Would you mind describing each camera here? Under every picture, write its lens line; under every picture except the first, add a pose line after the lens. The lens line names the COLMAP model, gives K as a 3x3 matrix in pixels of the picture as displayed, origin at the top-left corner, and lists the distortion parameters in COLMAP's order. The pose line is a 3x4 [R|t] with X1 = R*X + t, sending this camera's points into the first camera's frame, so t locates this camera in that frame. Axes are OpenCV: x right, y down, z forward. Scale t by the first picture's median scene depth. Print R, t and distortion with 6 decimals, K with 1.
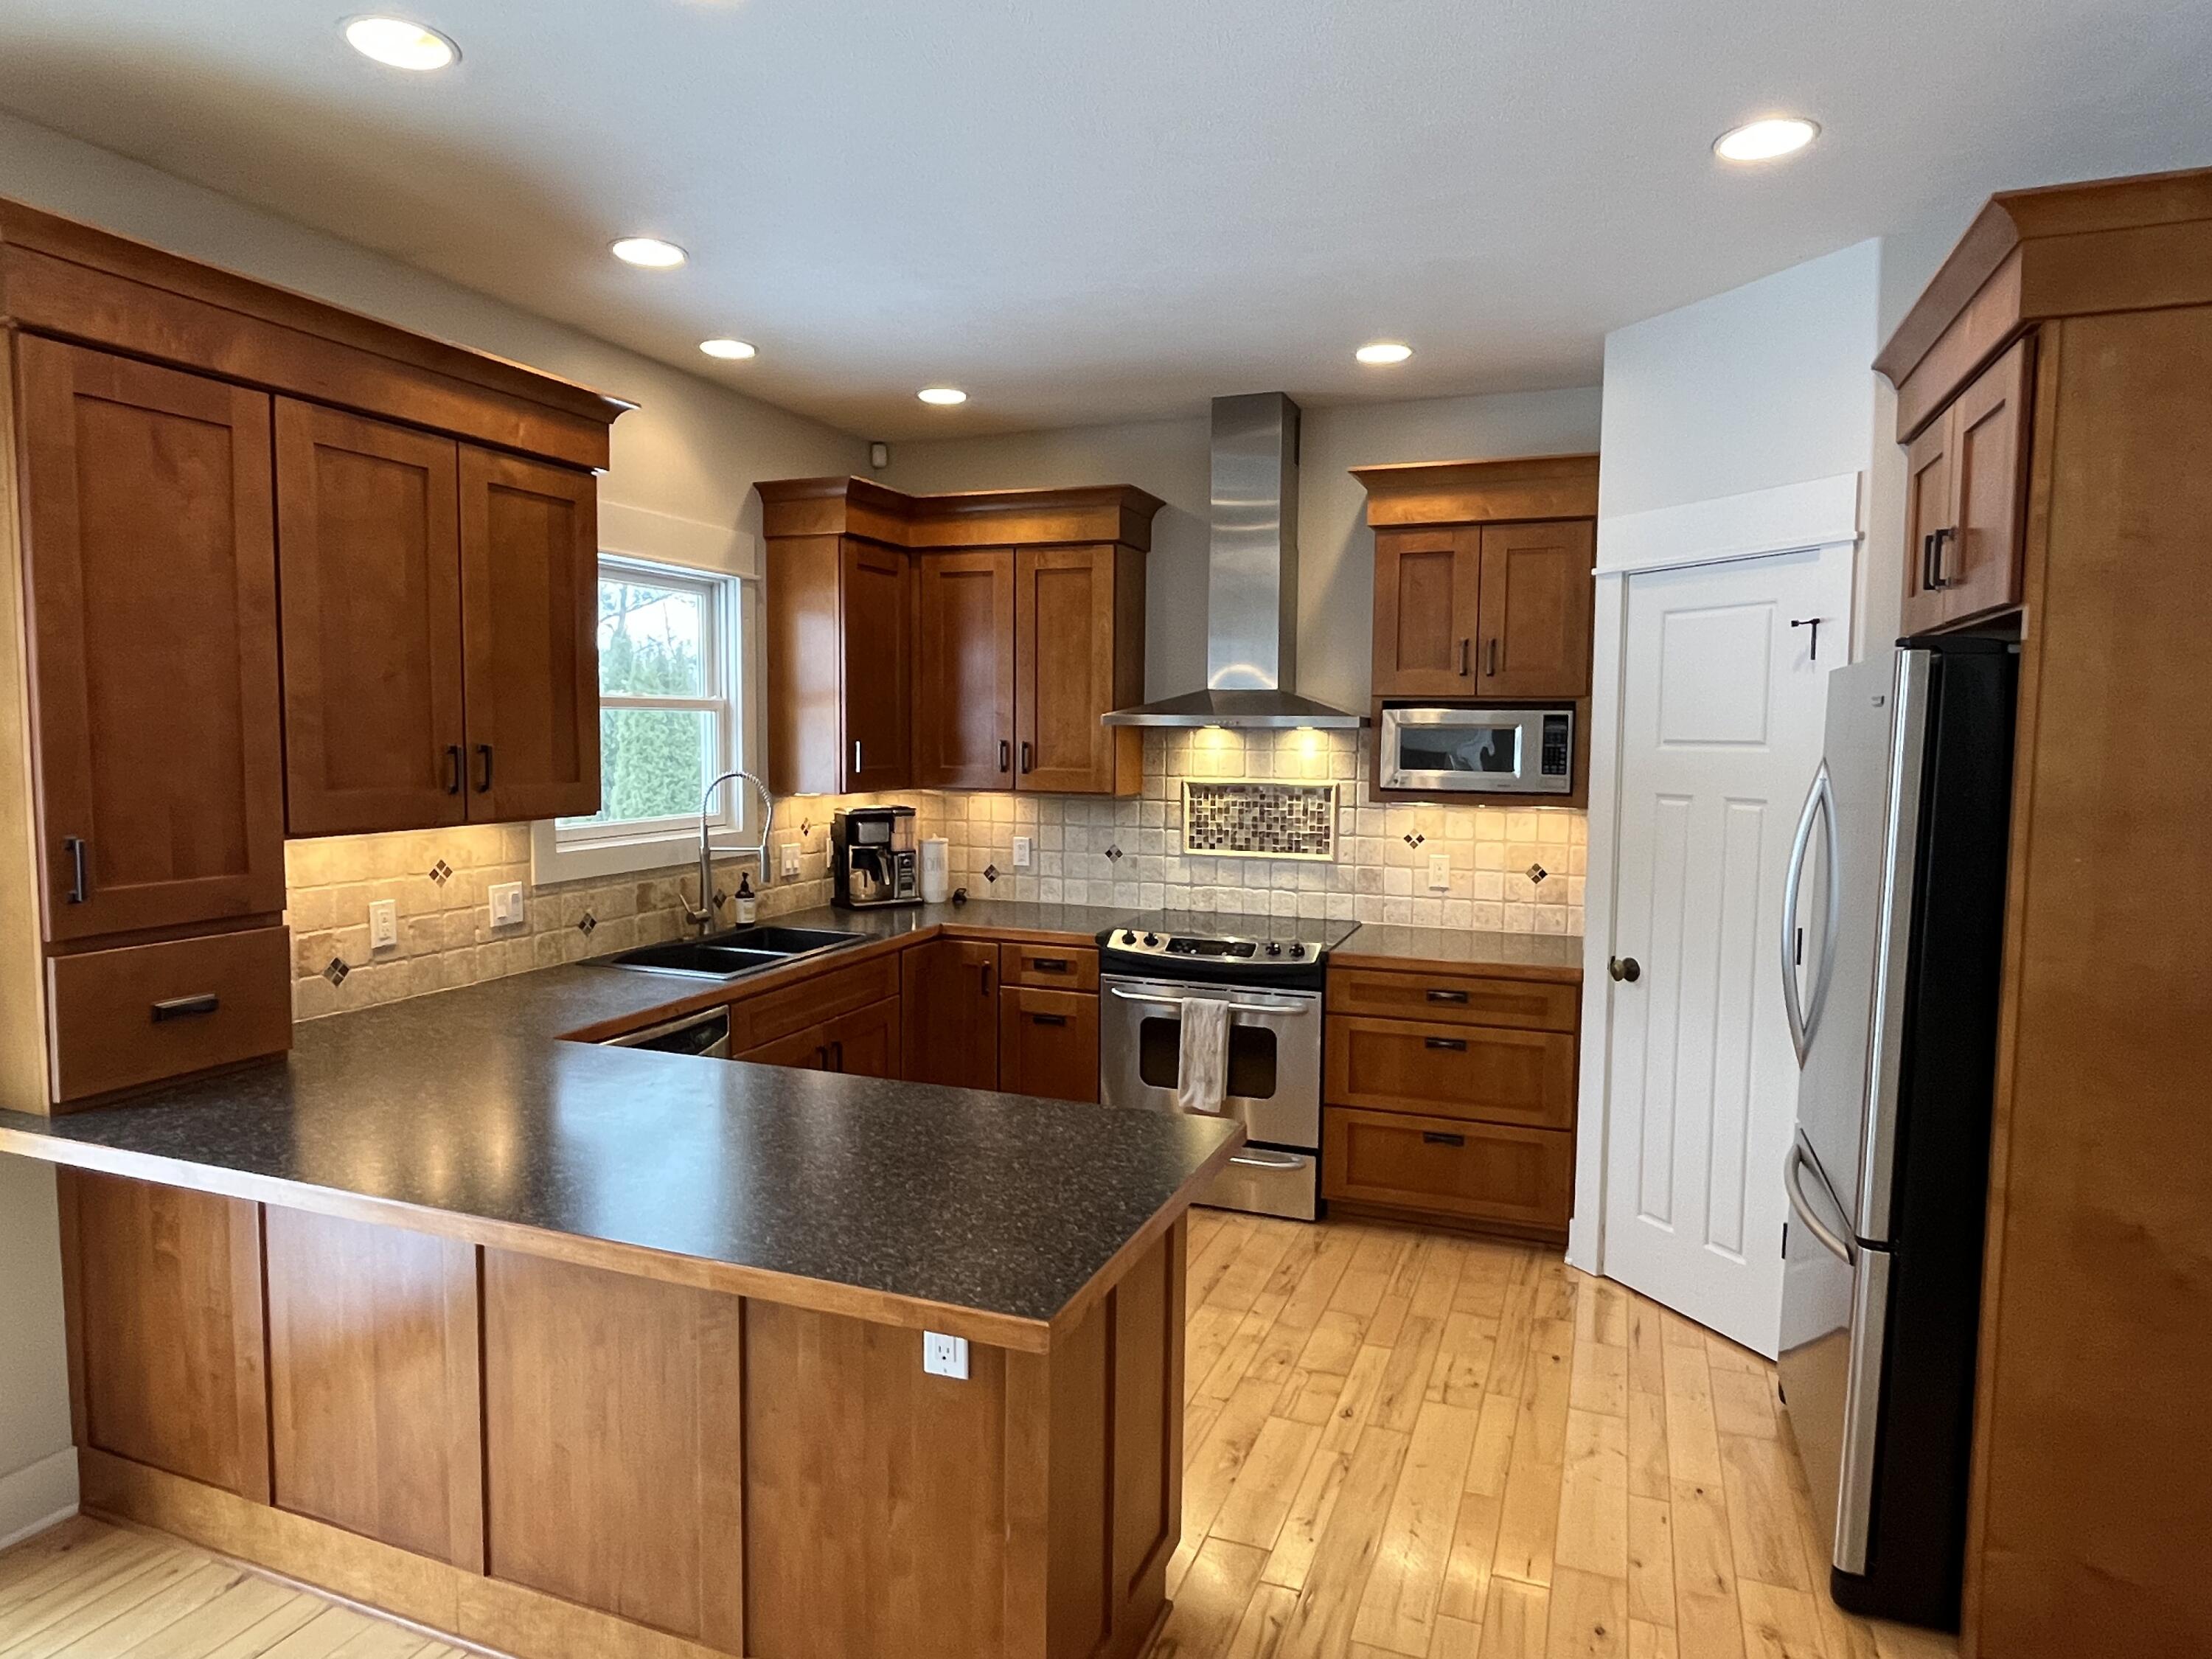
lens RADIAL K [[1327.8, 0, 1098.8], [0, 1327.8, 833.3], [0, 0, 1]] dist [0.003249, -0.001303]
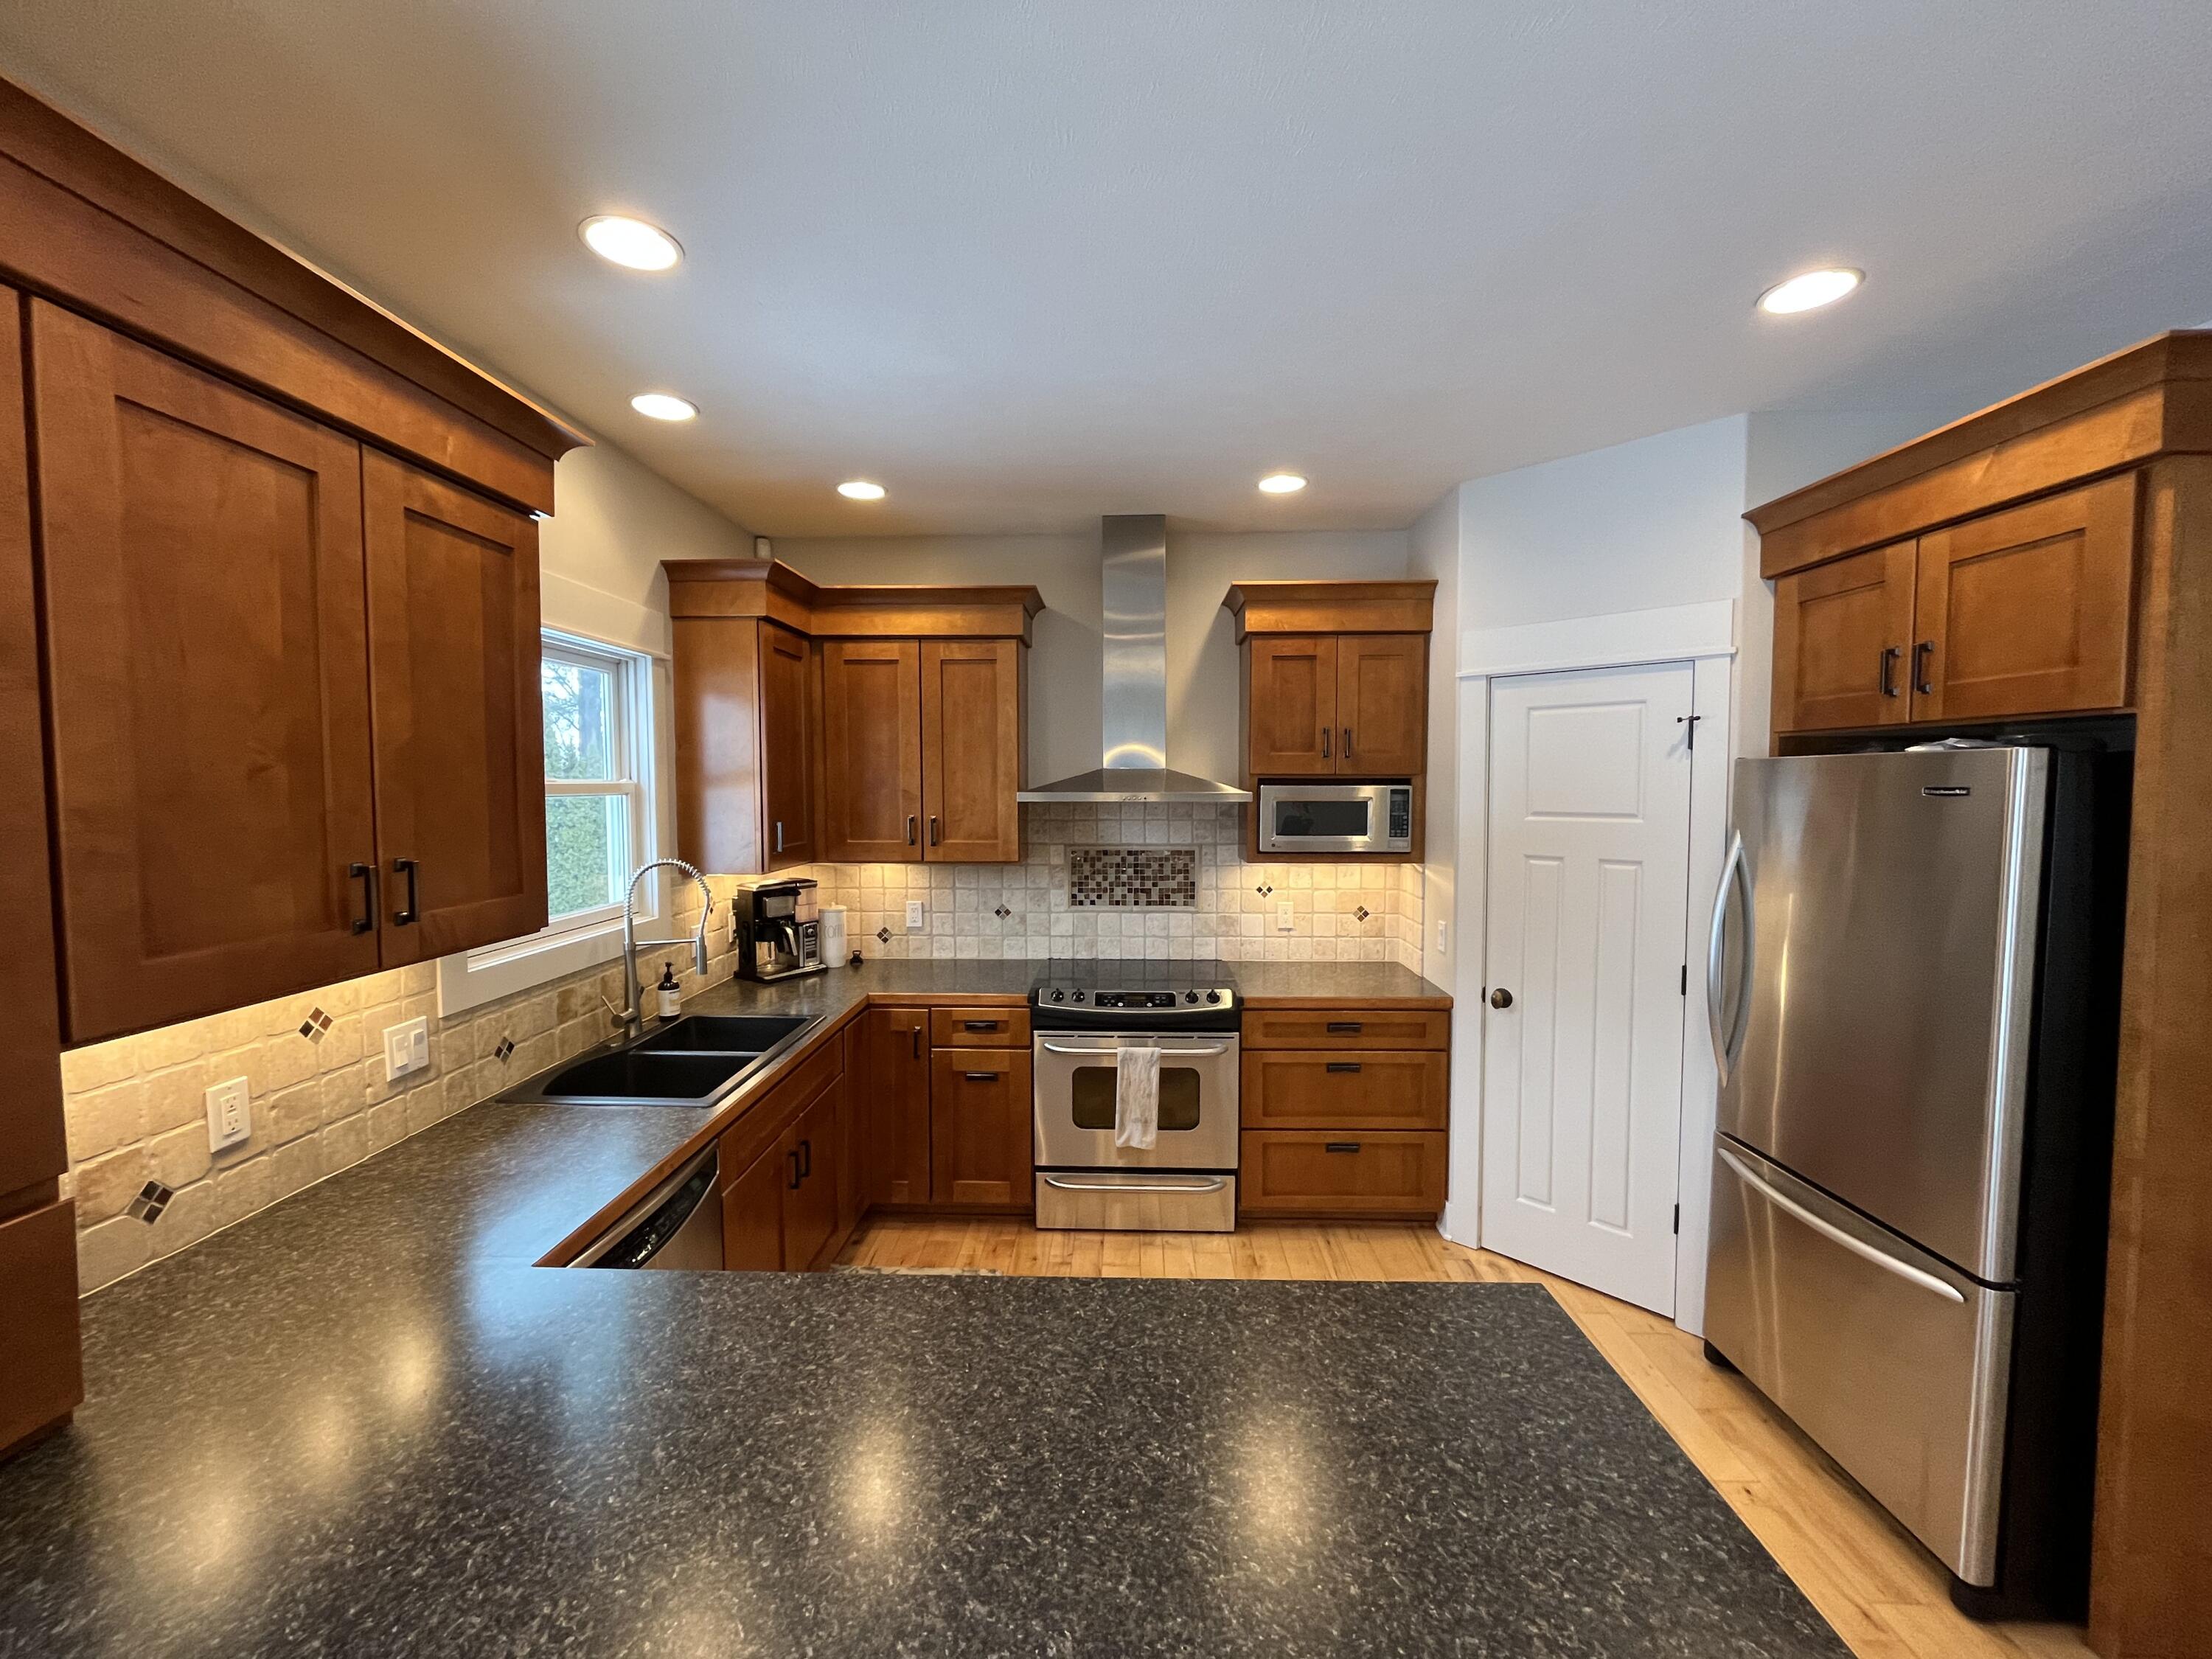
lens RADIAL K [[890.7, 0, 1093.9], [0, 890.7, 830.1], [0, 0, 1]] dist [-0.003488, 0.000678]
pose [[0.941872, -0.028335, 0.334776, -0.207535], [0.036516, 0.999168, -0.018165, -0.047040], [-0.333982, 0.029334, 0.942123, 0.316866]]
